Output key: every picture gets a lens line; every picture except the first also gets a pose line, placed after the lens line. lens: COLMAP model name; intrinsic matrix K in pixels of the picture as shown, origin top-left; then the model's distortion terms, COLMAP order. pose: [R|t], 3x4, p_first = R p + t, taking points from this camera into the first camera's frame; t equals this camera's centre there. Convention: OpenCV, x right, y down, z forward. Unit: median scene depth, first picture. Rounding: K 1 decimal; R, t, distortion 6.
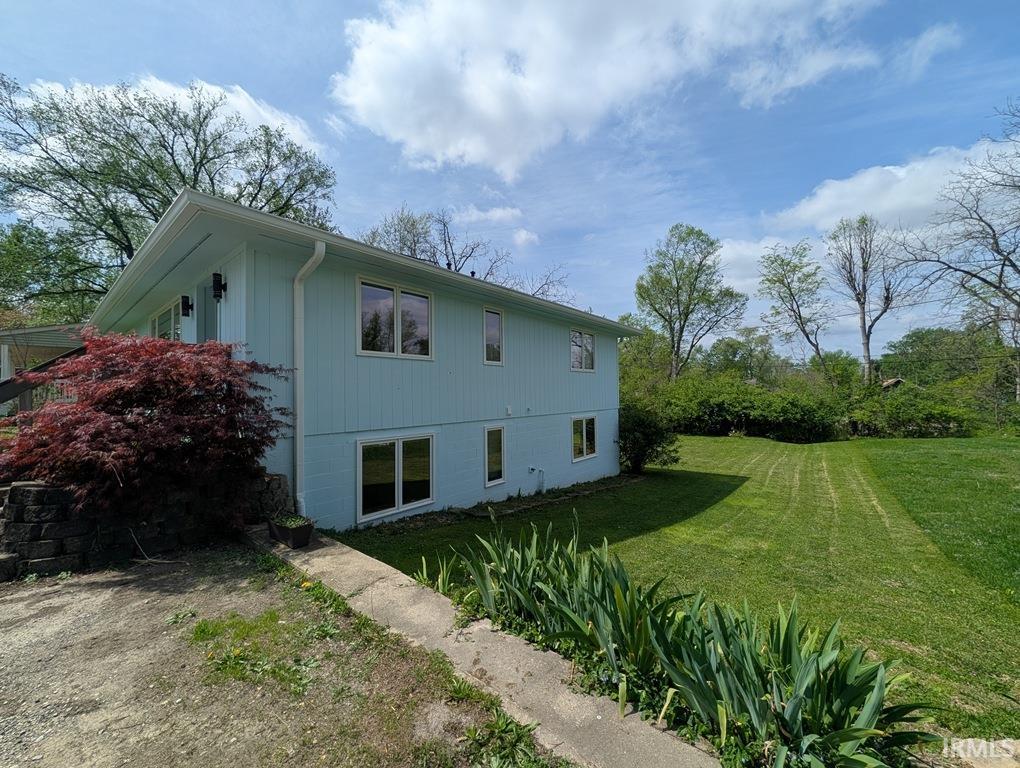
lens RADIAL K [[396.6, 0, 504.5], [0, 396.6, 384.8], [0, 0, 1]] dist [-0.004123, -0.001137]
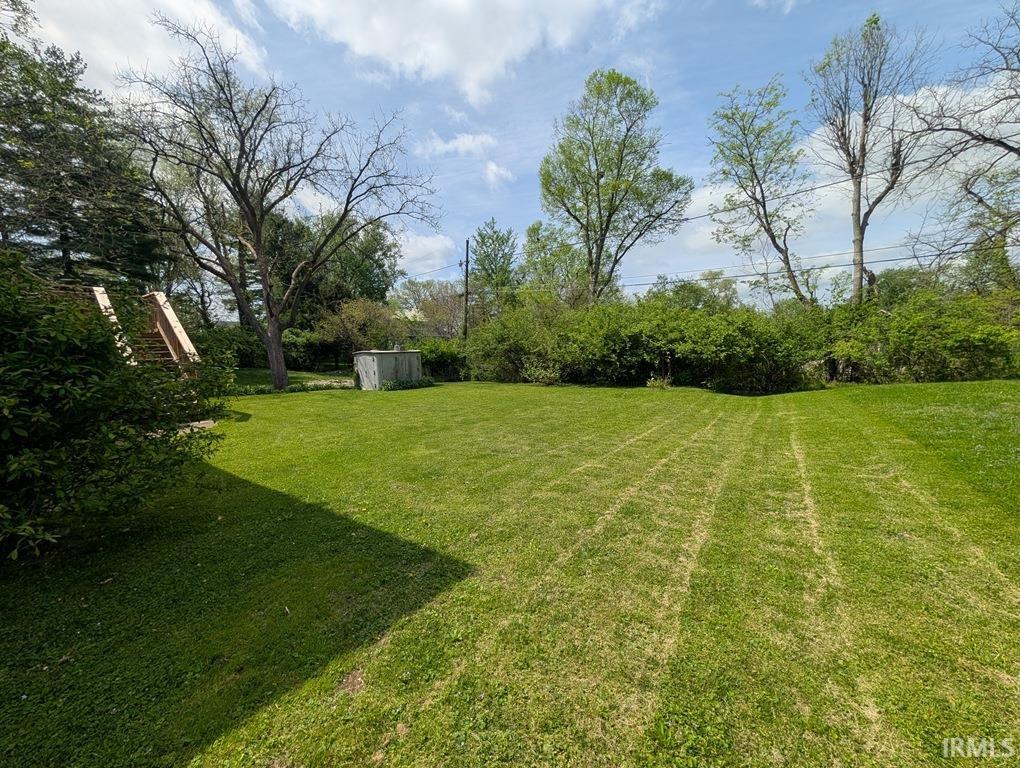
lens RADIAL K [[396.6, 0, 503.9], [0, 396.6, 387.5], [0, 0, 1]] dist [-0.004123, -0.001137]
pose [[0.997789, -0.022096, 0.062676, 0.356573], [0.014793, 0.993292, 0.114682, 0.065854], [-0.064790, -0.113501, 0.991423, 0.455245]]
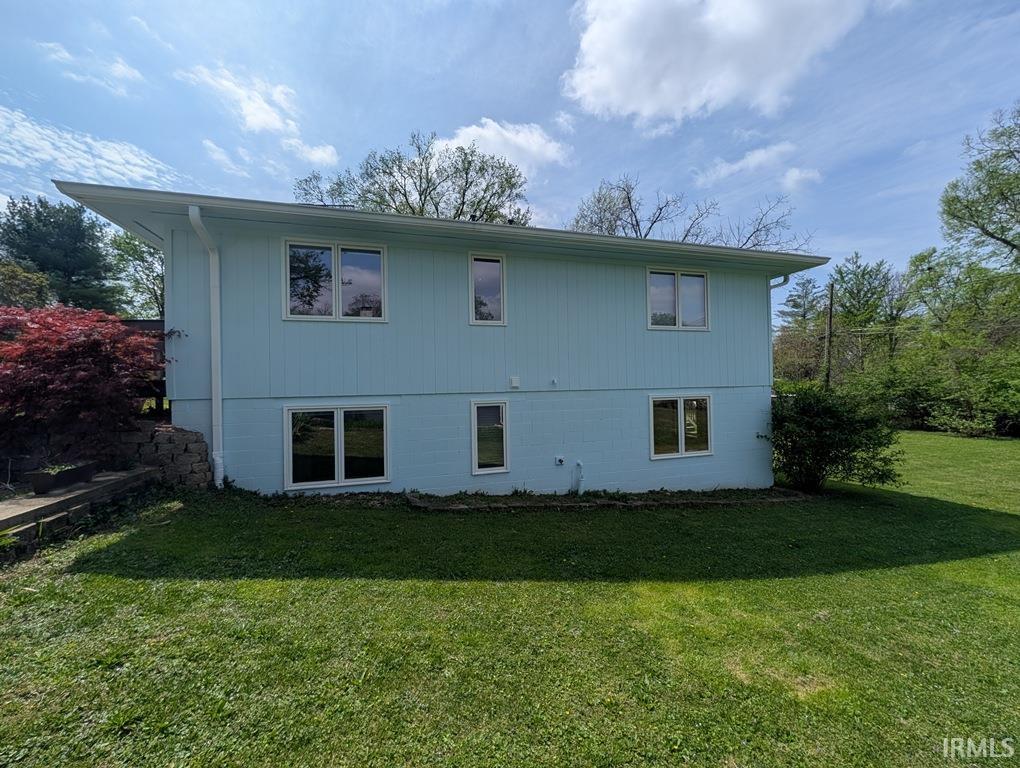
lens RADIAL K [[396.6, 0, 467.0], [0, 396.6, 383.1], [0, 0, 1]] dist [-0.004123, -0.001137]
pose [[0.823158, -0.007615, -0.567761, 0.097354], [0.023039, 0.999535, 0.019997, 0.012586], [0.567344, -0.029541, 0.822951, 0.077483]]
